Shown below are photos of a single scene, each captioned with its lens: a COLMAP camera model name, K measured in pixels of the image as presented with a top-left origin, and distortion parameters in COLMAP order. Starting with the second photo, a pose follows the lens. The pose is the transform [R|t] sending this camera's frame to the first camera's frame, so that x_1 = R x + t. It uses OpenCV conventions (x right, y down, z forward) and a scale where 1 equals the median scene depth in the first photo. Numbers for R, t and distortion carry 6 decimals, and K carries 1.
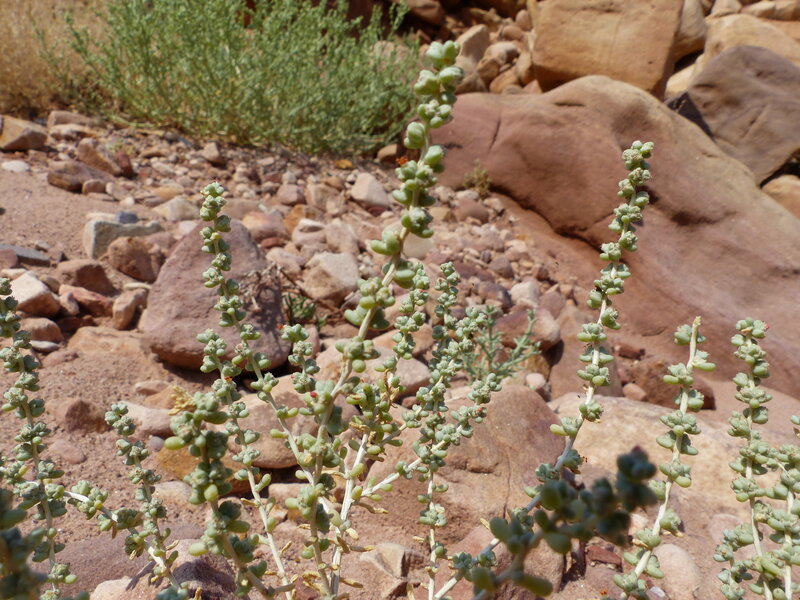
lens RADIAL K [[589.0, 0, 391.3], [0, 589.0, 296.3], [0, 0, 1]] dist [-0.038681, 0.000750]
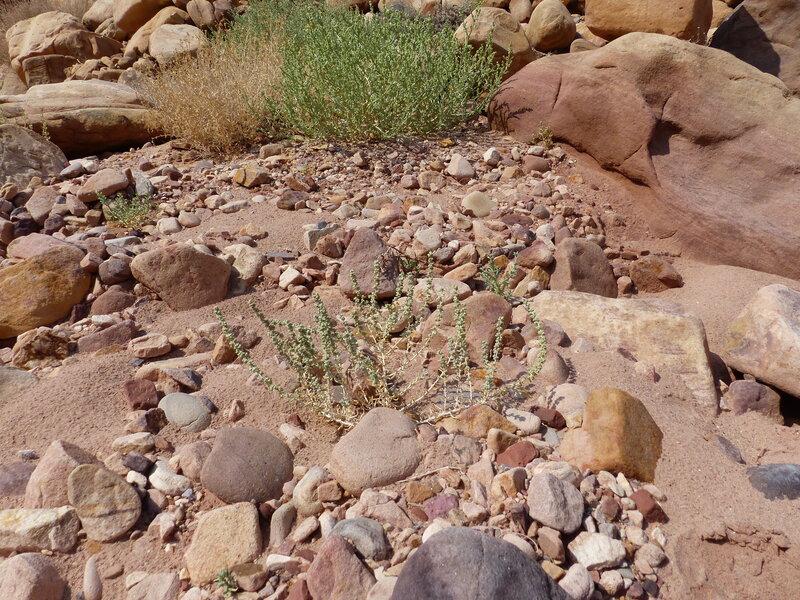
lens RADIAL K [[582.8, 0, 387.8], [0, 582.8, 300.1], [0, 0, 1]] dist [-0.019196, 0.005375]
pose [[0.945506, -0.101259, -0.309460, 0.226601], [0.152071, 0.977719, 0.144705, -0.091834], [0.287913, -0.183880, 0.939838, -0.550441]]
